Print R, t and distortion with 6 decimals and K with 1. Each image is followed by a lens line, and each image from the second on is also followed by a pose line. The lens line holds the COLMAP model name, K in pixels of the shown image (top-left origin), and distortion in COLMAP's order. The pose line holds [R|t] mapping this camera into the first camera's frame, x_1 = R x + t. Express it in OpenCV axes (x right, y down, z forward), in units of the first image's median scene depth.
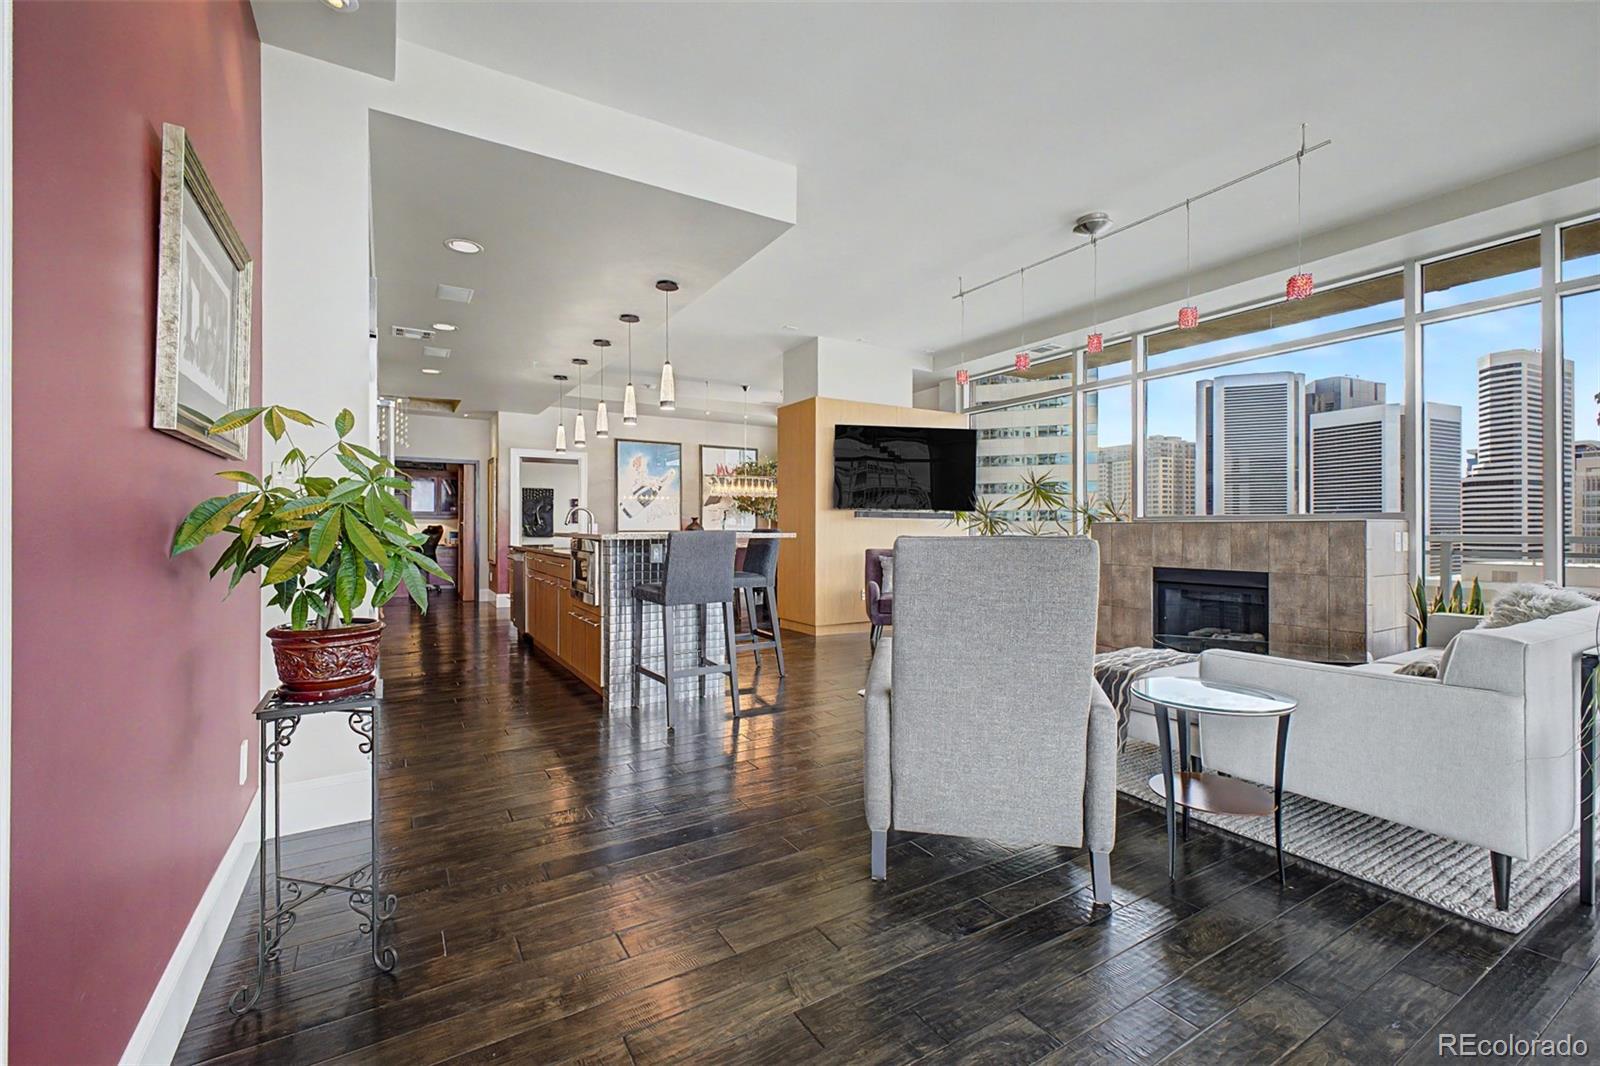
lens RADIAL K [[673.5, 0, 792.8], [0, 673.5, 521.7], [0, 0, 1]] dist [0.006494, -0.000517]
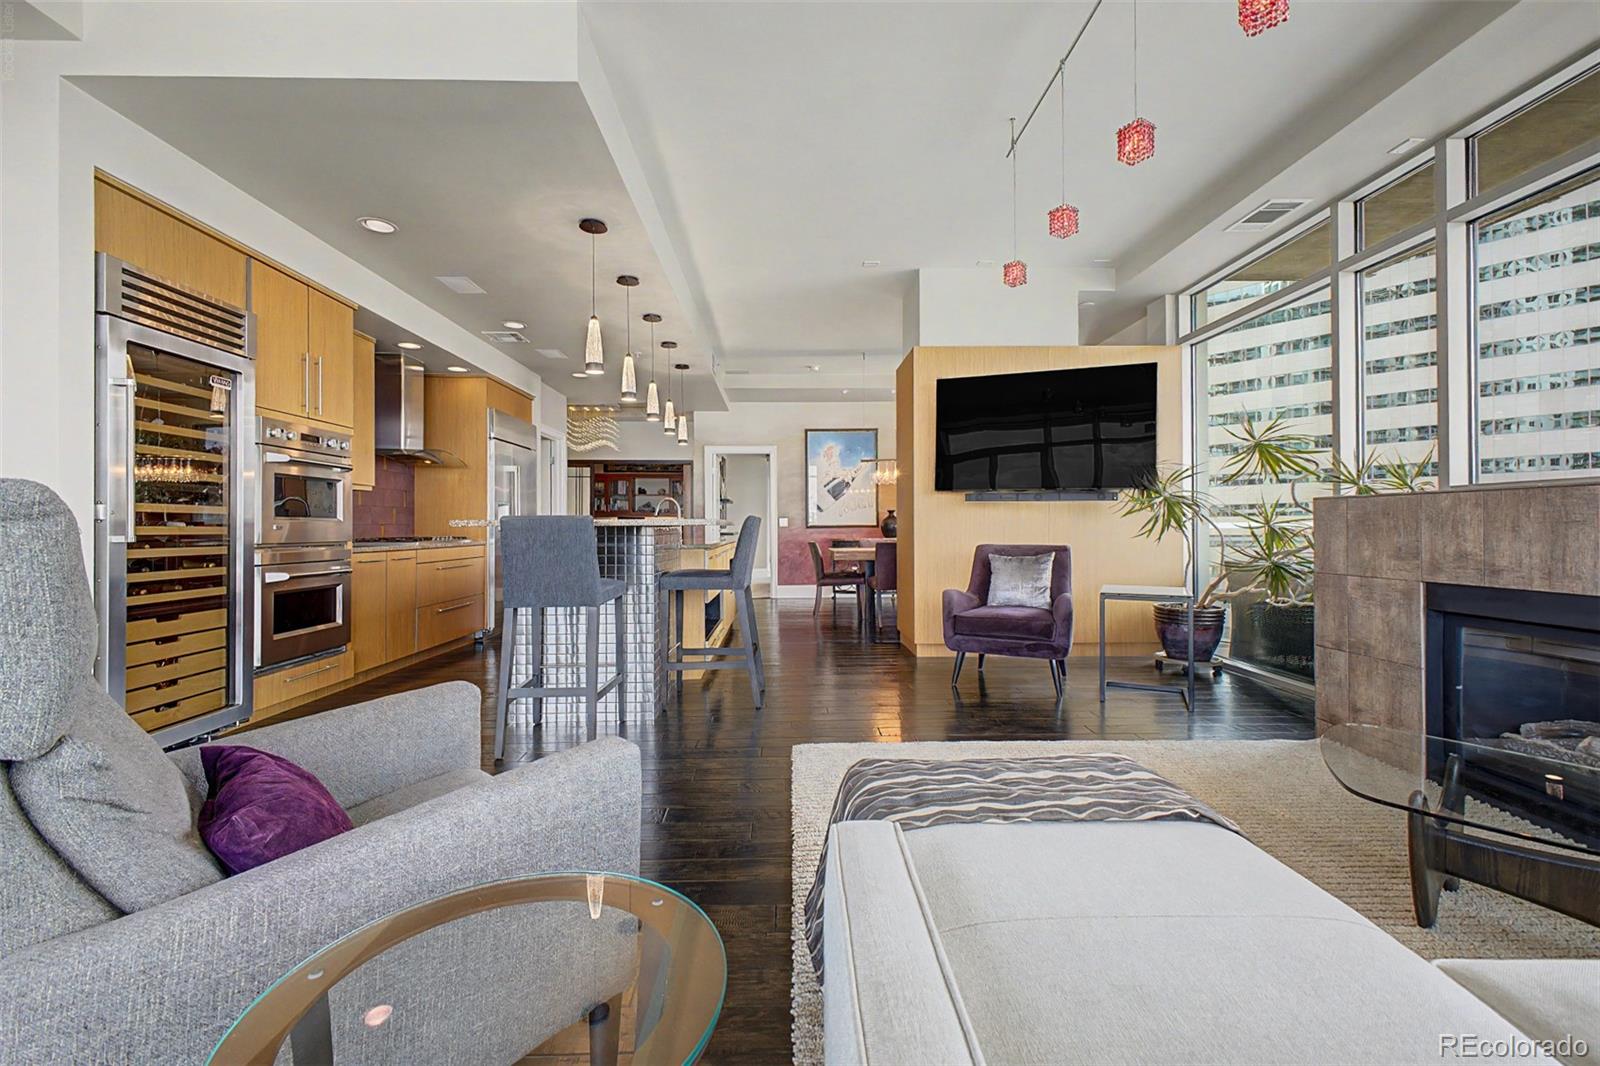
lens RADIAL K [[673.5, 0, 792.6], [0, 673.5, 522.7], [0, 0, 1]] dist [0.006494, -0.000517]
pose [[0.868391, -0.009628, -0.495786, 0.303220], [0.010914, 0.999940, -0.000303, 0.014798], [0.495760, -0.005147, 0.868445, 0.268533]]
